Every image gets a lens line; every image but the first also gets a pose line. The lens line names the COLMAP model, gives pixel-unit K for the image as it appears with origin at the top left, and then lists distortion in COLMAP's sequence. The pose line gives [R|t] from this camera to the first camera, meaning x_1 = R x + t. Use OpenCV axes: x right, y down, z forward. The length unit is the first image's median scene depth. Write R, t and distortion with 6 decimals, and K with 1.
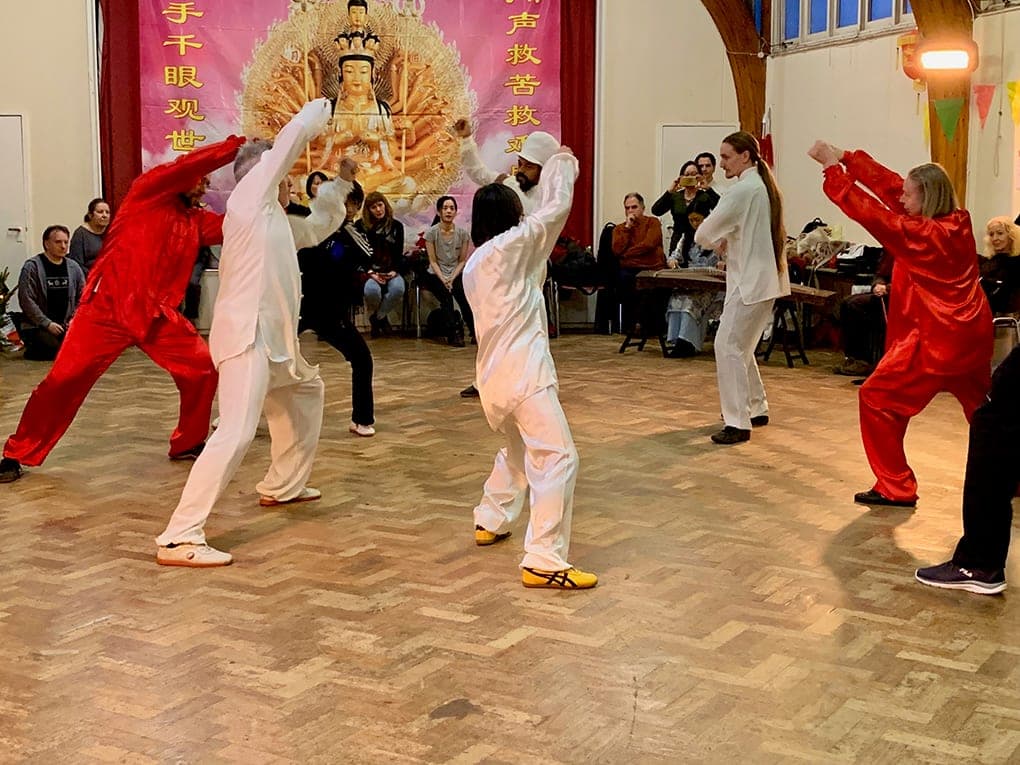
lens RADIAL K [[1517.9, 0, 472.0], [0, 1517.9, 381.6], [0, 0, 1]] dist [0.268854, -0.429958]
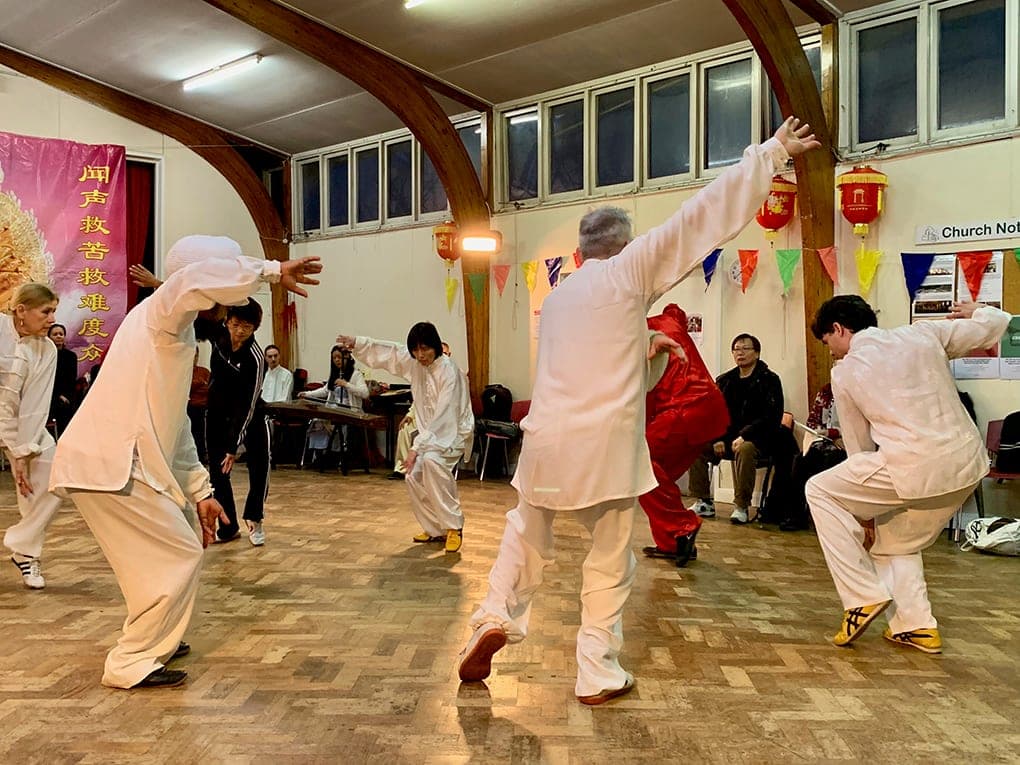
lens RADIAL K [[1118.0, 0, 535.8], [0, 1118.0, 382.6], [0, 0, 1]] dist [0.044739, -0.046540]
pose [[0.859420, -0.005203, 0.511245, -0.130281], [0.062932, 0.993421, -0.095680, 0.008367], [-0.507383, 0.114403, 0.854093, 0.133825]]
